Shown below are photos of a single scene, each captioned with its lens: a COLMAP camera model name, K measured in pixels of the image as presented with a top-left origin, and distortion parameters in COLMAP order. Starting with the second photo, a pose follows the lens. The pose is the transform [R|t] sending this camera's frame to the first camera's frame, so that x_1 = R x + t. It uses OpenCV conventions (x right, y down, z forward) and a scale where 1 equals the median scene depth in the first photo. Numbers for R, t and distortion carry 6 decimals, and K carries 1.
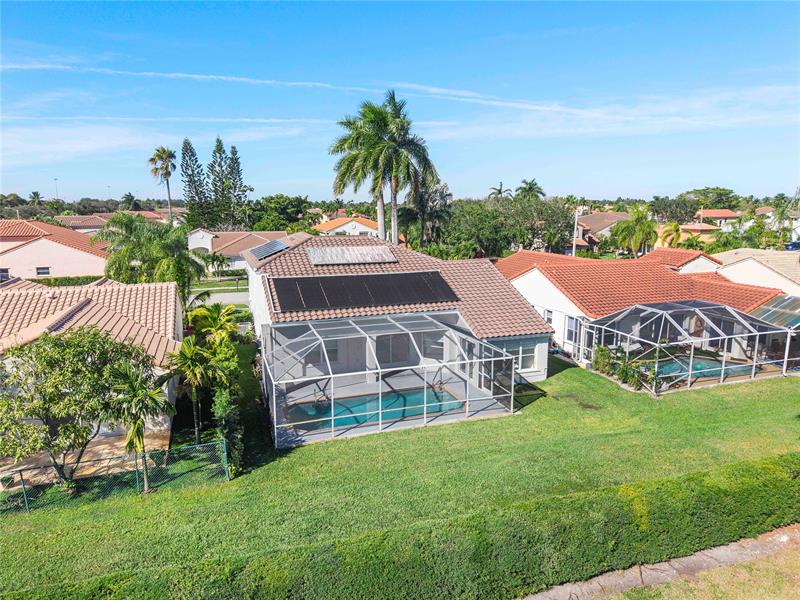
lens RADIAL K [[552.2, 0, 399.5], [0, 552.2, 301.5], [0, 0, 1]] dist [-0.000241, 0.000188]
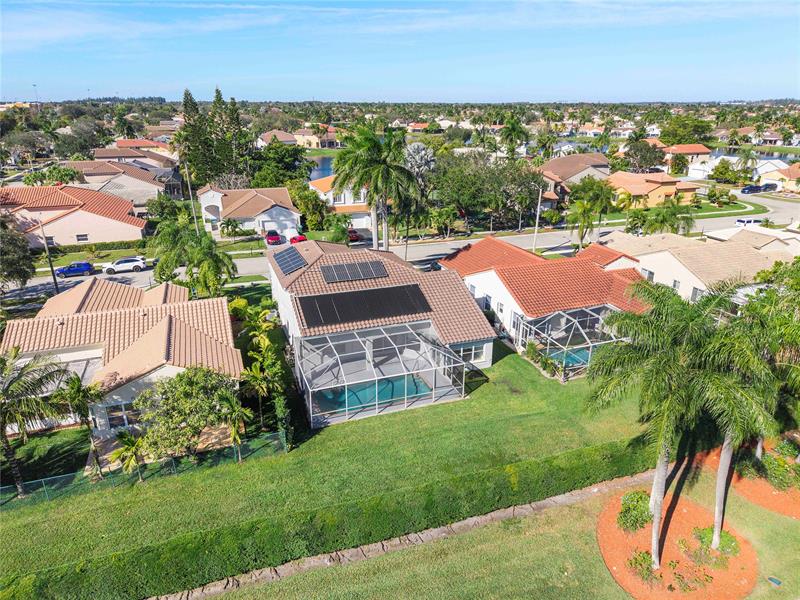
lens RADIAL K [[552.2, 0, 400.6], [0, 552.2, 299.2], [0, 0, 1]] dist [-0.000241, 0.000188]
pose [[0.999789, 0.000423, 0.020558, 0.000429], [-0.004047, 0.984277, 0.176587, -0.301003], [-0.020161, -0.176633, 0.984070, -0.400564]]
